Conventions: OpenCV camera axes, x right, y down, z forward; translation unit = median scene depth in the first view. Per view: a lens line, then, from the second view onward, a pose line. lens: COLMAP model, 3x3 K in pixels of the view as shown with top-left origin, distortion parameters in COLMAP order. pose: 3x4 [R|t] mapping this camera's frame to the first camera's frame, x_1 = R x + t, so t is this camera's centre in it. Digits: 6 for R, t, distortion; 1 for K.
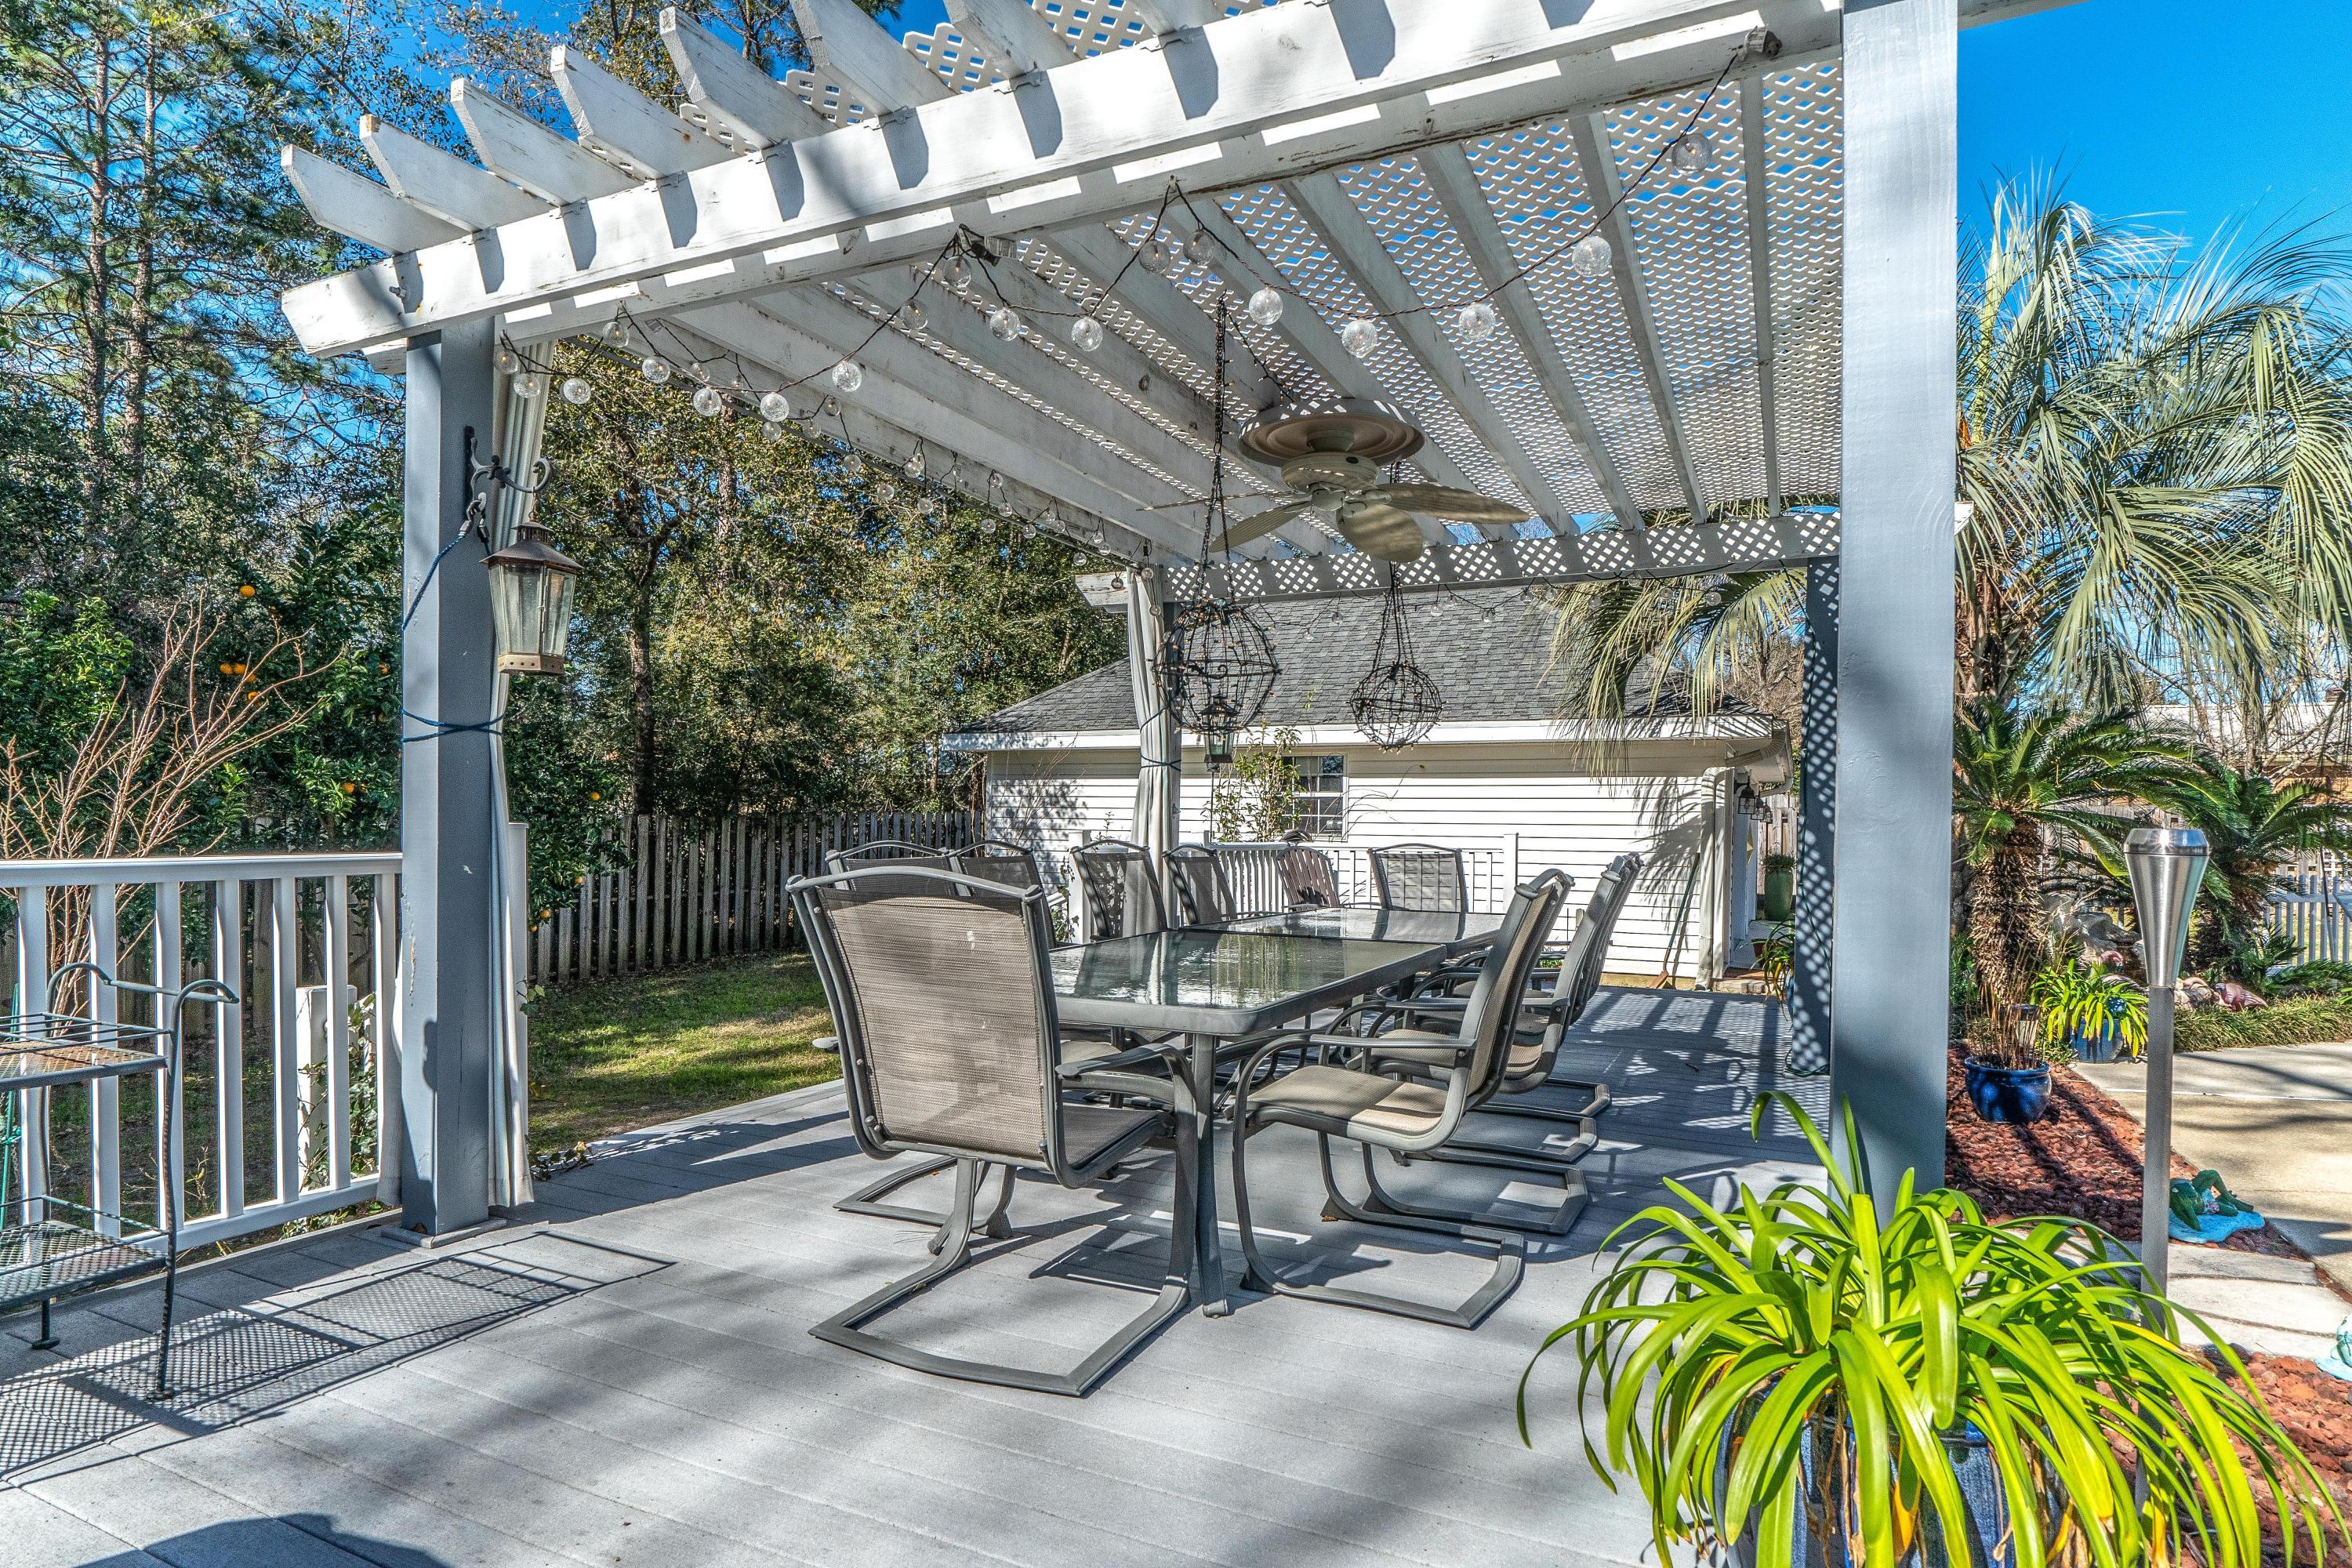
lens RADIAL K [[1248.6, 0, 1134.7], [0, 1248.6, 824.2], [0, 0, 1]] dist [-0.003239, -0.000990]
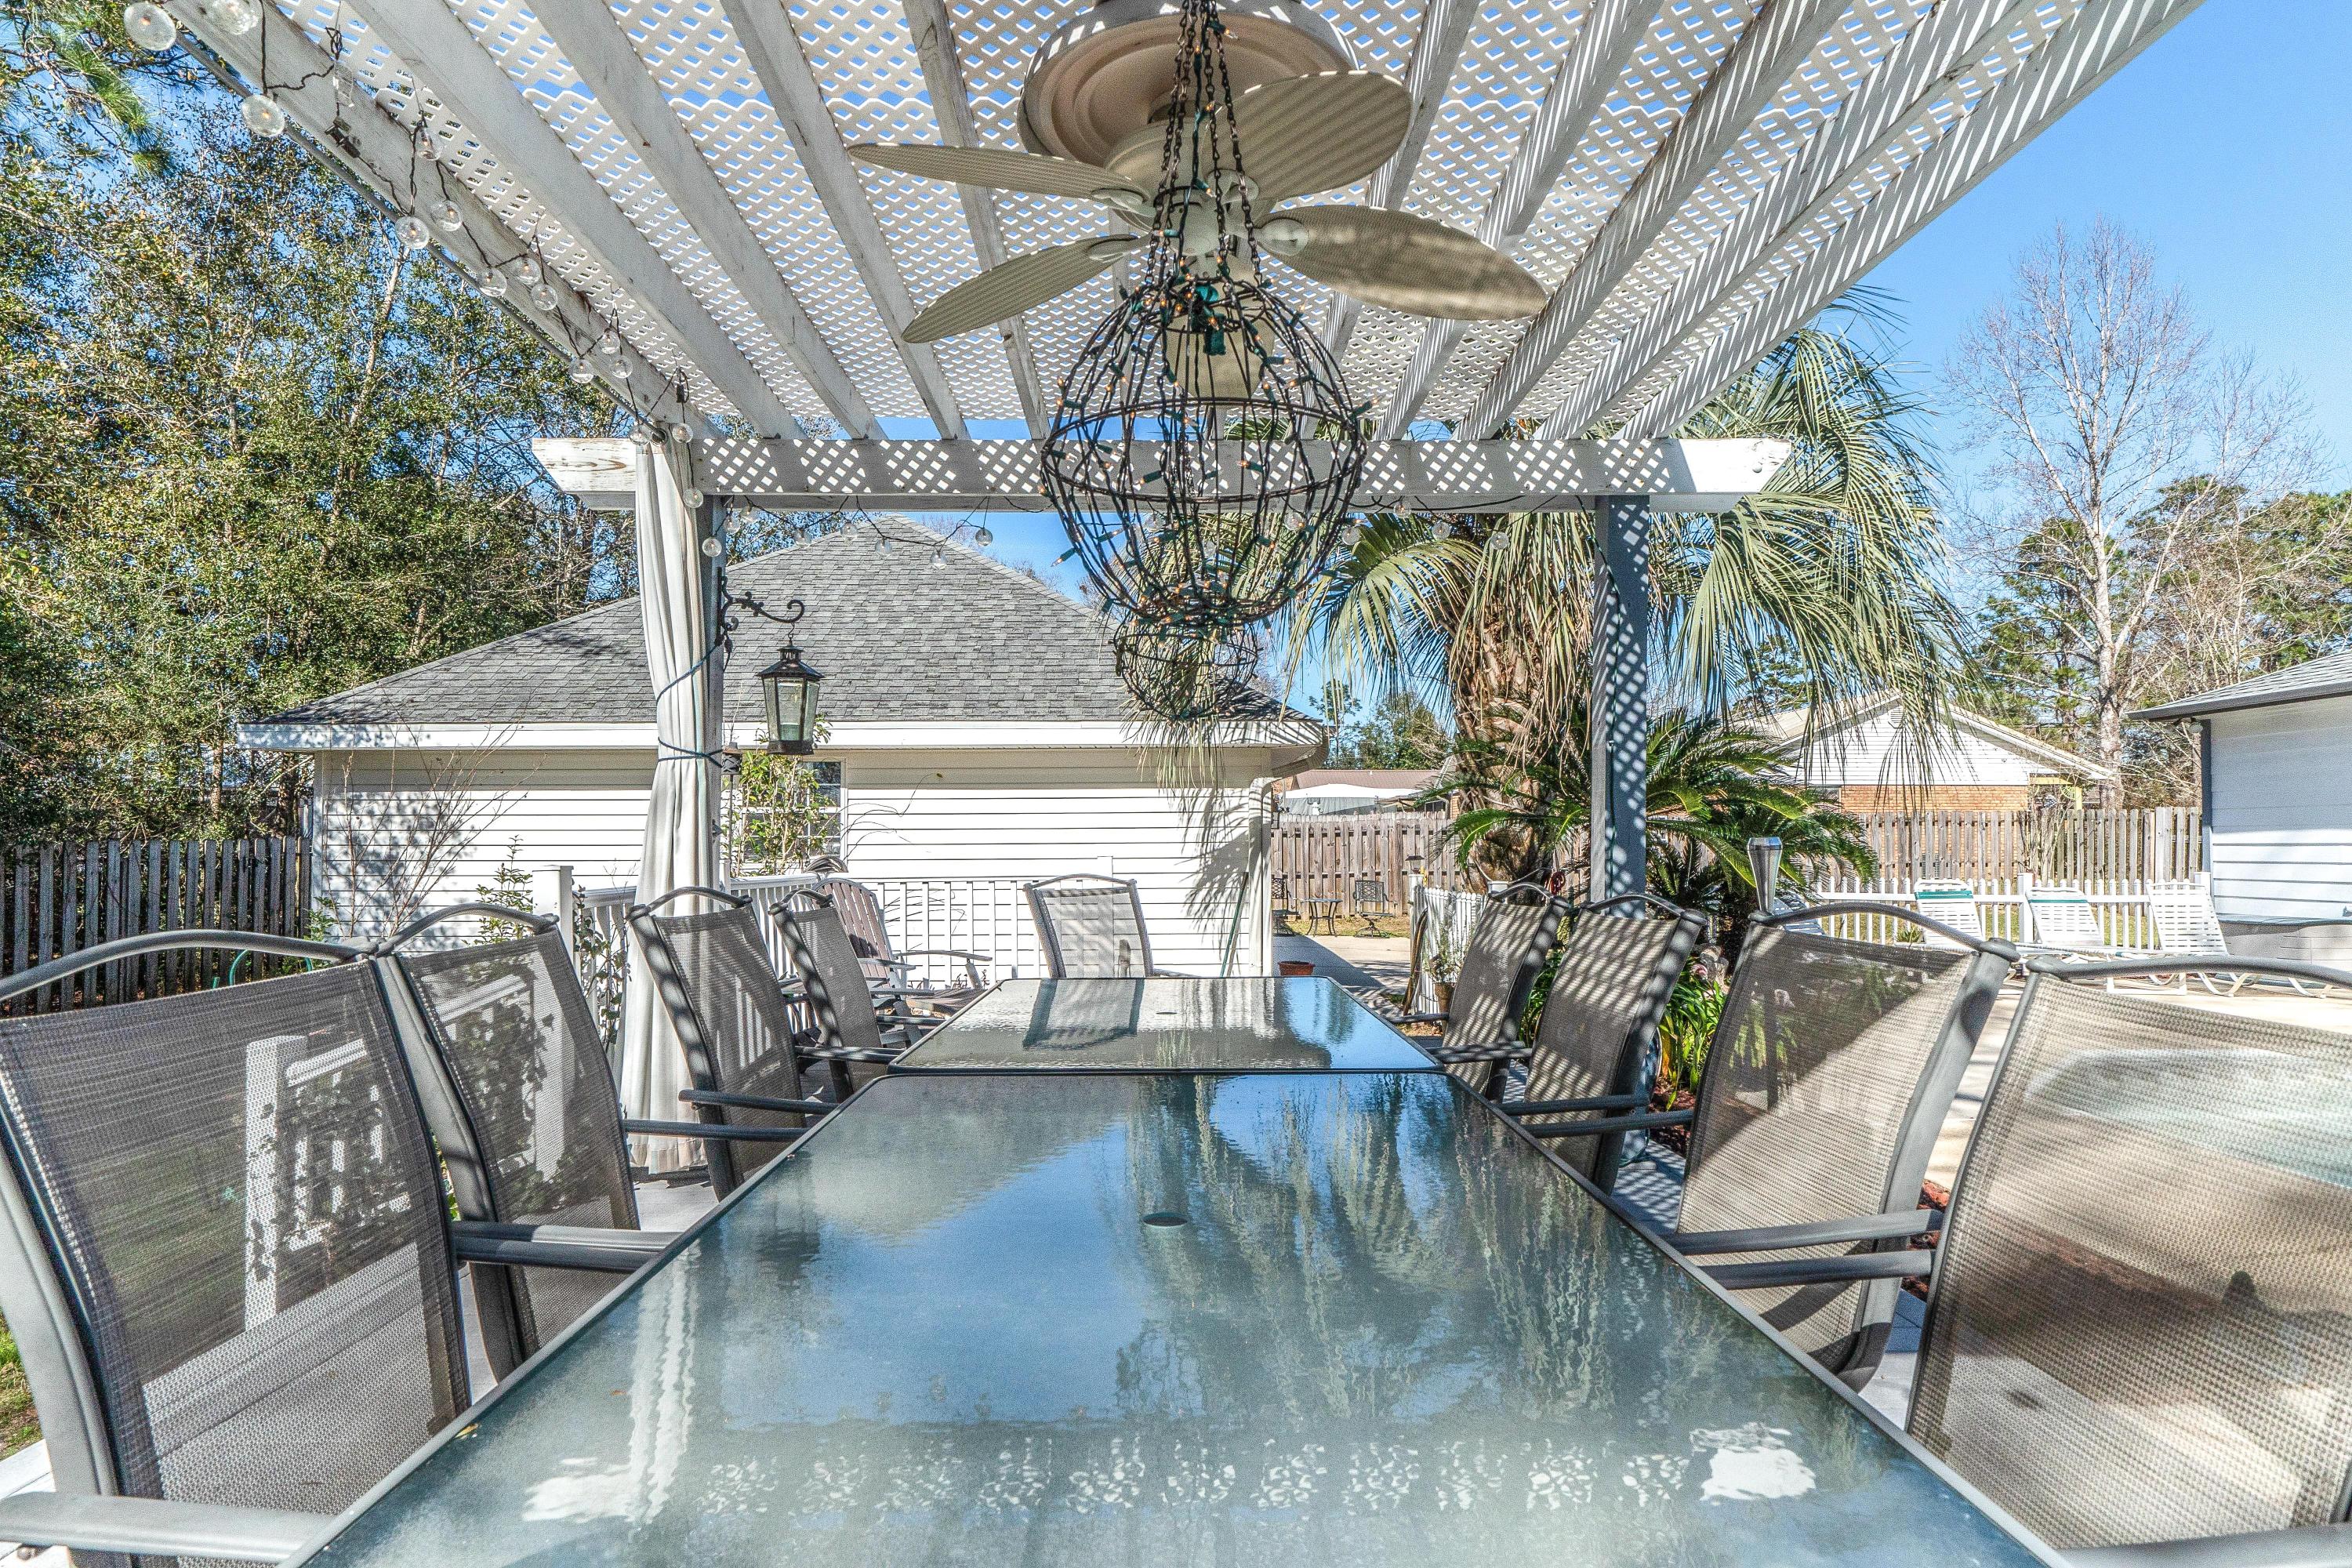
lens RADIAL K [[1334.6, 0, 1173.0], [0, 1334.6, 831.4], [0, 0, 1]] dist [-0.007503, 0.002312]
pose [[0.892803, -0.012423, 0.450276, -0.035323], [0.017180, 0.999831, -0.006479, -0.001553], [-0.450120, 0.013521, 0.892866, 0.168893]]
